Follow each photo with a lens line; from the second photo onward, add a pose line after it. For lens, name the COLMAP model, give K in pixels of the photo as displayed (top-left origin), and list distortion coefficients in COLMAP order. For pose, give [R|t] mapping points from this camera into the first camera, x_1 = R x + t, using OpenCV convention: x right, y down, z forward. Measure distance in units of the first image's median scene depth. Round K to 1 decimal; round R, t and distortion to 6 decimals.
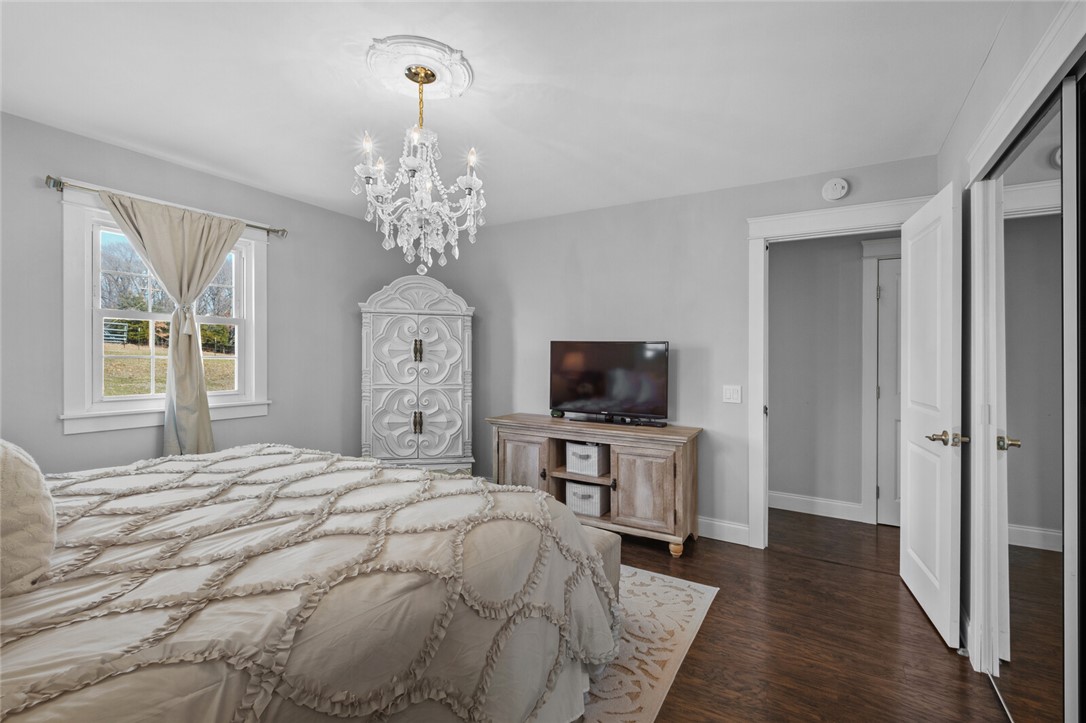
lens RADIAL K [[480.4, 0, 545.4], [0, 480.4, 357.5], [0, 0, 1]] dist [0.000660, -0.000695]
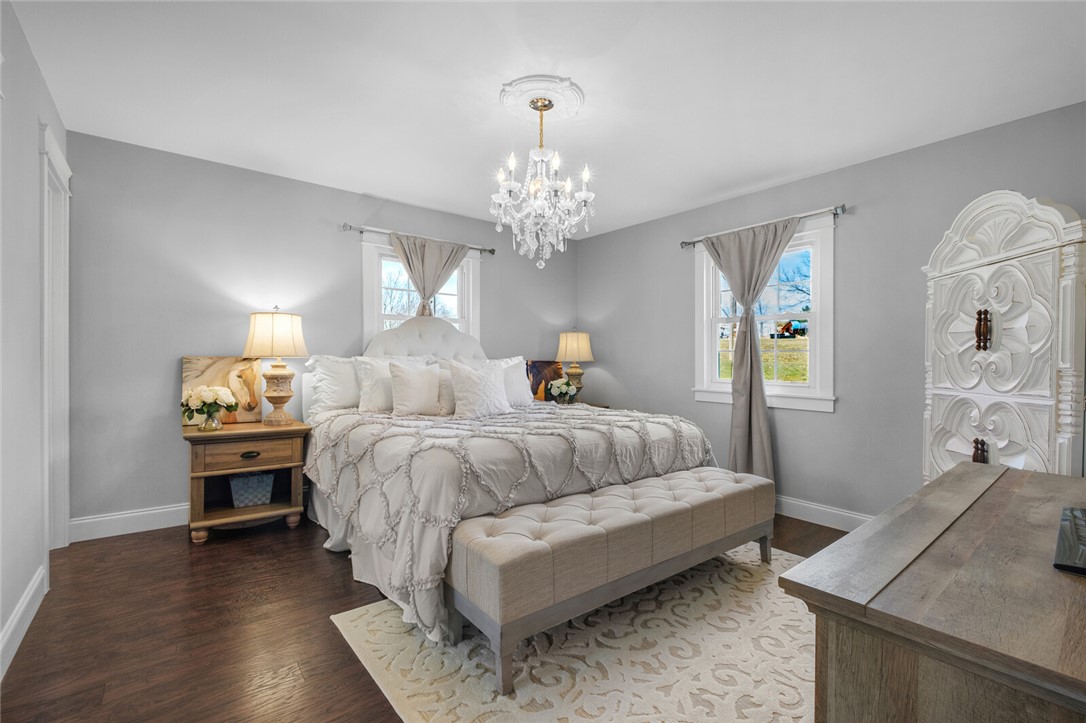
lens RADIAL K [[480.4, 0, 546.8], [0, 480.4, 364.3], [0, 0, 1]] dist [0.000660, -0.000695]
pose [[-0.342092, -0.002122, -0.939664, 0.485682], [-0.009217, 0.999957, 0.001097, 0.032355], [0.939621, 0.009036, -0.342097, 0.806735]]
